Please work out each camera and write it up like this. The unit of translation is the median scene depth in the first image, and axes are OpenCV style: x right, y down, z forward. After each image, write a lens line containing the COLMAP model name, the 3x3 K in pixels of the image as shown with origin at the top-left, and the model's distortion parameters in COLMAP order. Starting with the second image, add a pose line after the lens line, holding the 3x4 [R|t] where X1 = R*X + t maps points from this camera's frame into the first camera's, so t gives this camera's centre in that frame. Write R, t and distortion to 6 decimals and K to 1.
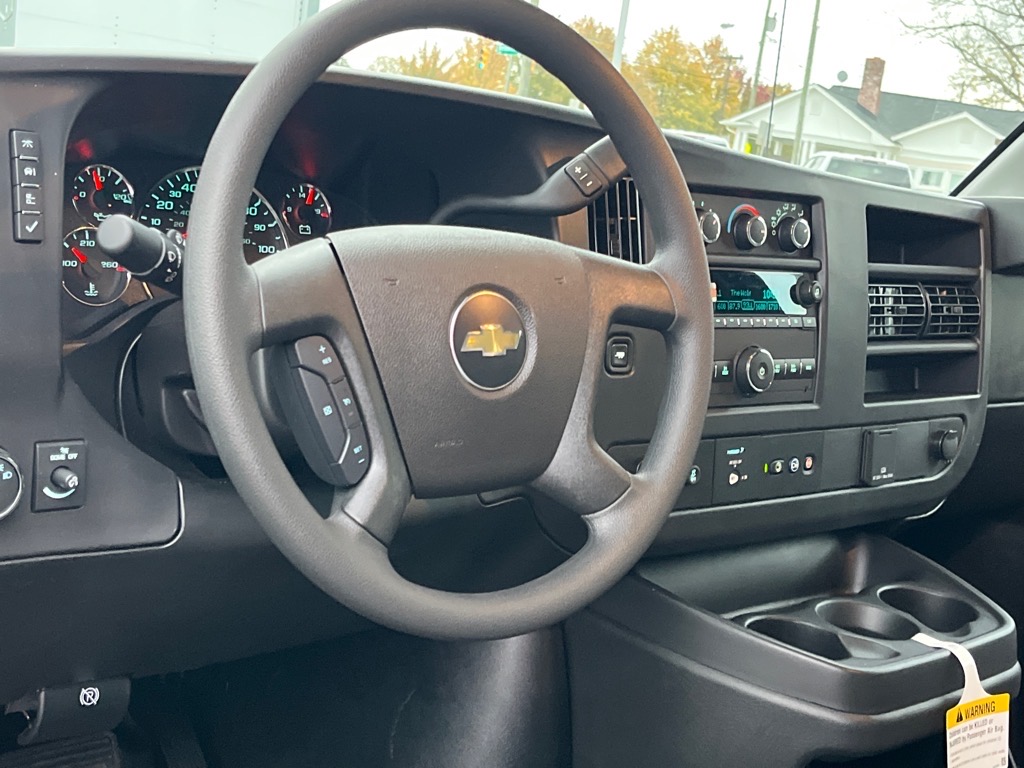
lens RADIAL K [[1627.5, 0, 512.0], [0, 1627.5, 384.0], [0, 0, 1]] dist [0.011473, -0.002578]
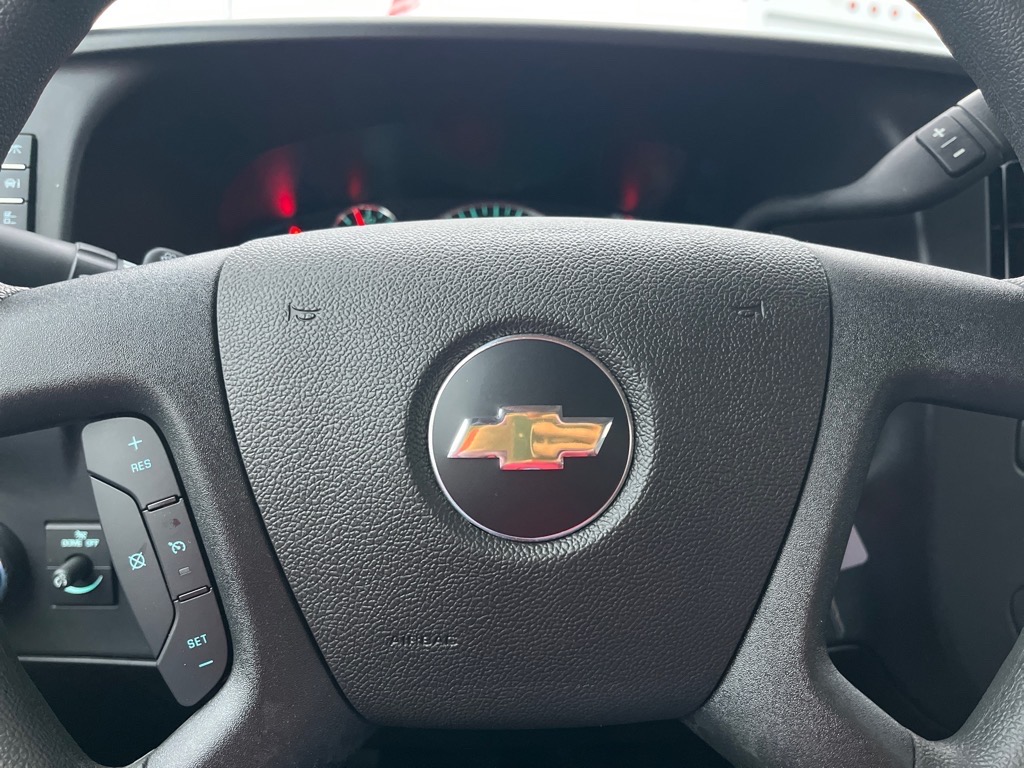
lens RADIAL K [[774.3, 0, 512.0], [0, 774.3, 384.0], [0, 0, 1]] dist [0.083831, -0.119809]
pose [[0.769604, 0.035925, -0.637510, 0.129178], [-0.039932, 0.999170, 0.008100, -0.044219], [0.637271, 0.019223, 0.770400, 0.828748]]
